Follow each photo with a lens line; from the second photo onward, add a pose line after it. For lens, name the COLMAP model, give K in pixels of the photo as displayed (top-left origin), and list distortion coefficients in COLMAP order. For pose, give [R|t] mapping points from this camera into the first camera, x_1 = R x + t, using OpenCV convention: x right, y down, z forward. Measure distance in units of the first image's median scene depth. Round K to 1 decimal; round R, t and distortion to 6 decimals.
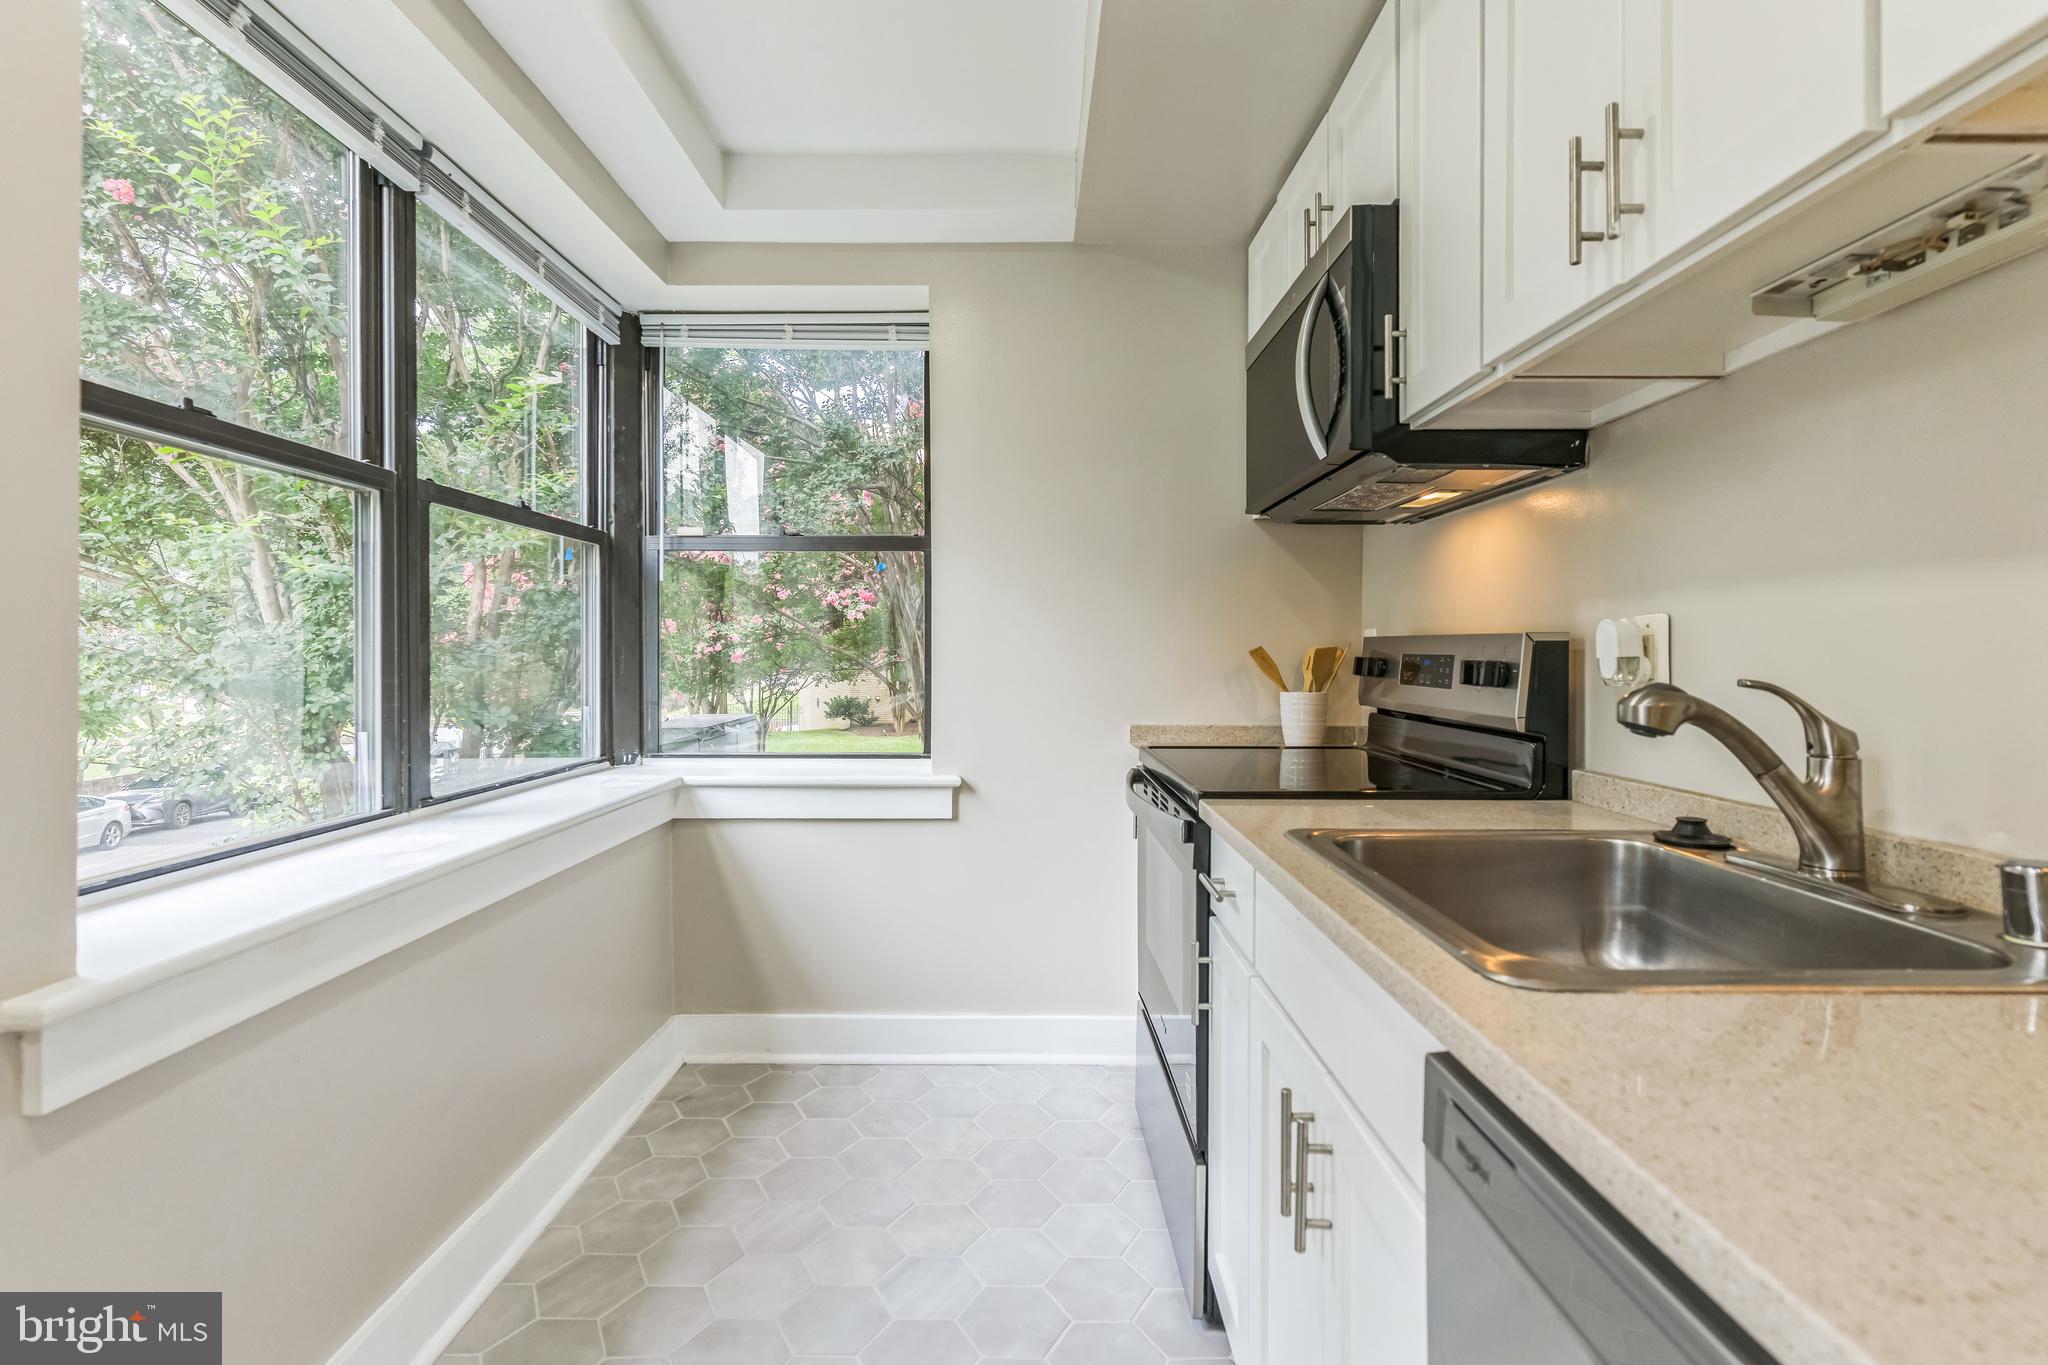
lens RADIAL K [[984.6, 0, 1027.4], [0, 984.6, 656.8], [0, 0, 1]] dist [-0.000102, 0.000209]
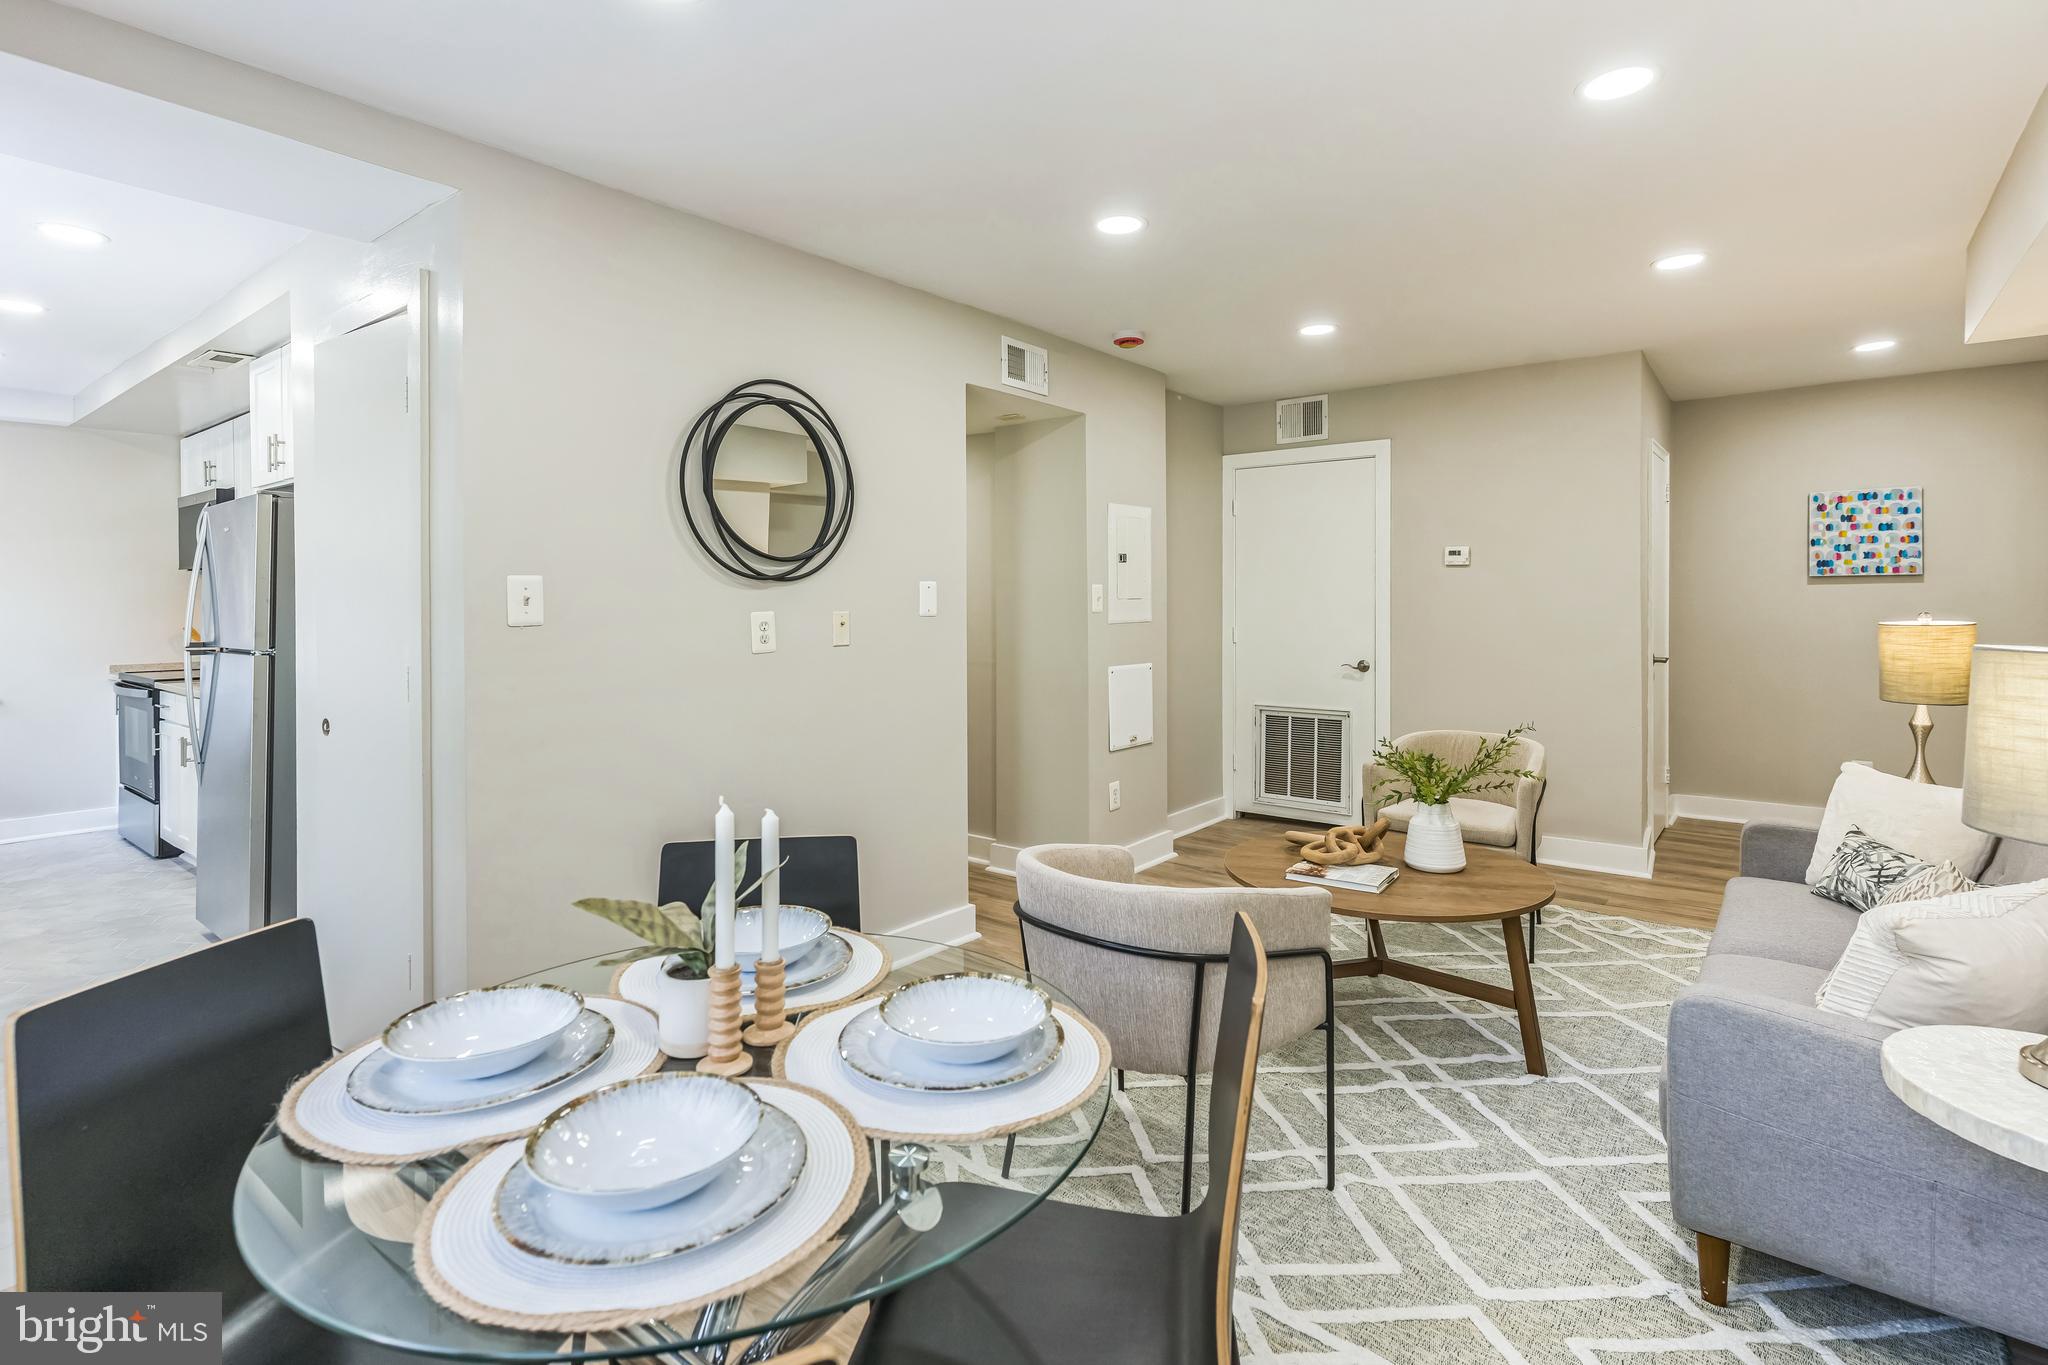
lens RADIAL K [[985.8, 0, 1027.1], [0, 985.8, 604.1], [0, 0, 1]] dist [-0.000047, -0.000147]
pose [[0.622775, -0.007711, 0.782363, -0.374259], [0.010182, 0.999947, 0.001750, -0.051266], [-0.782335, 0.006876, 0.622820, -2.133662]]
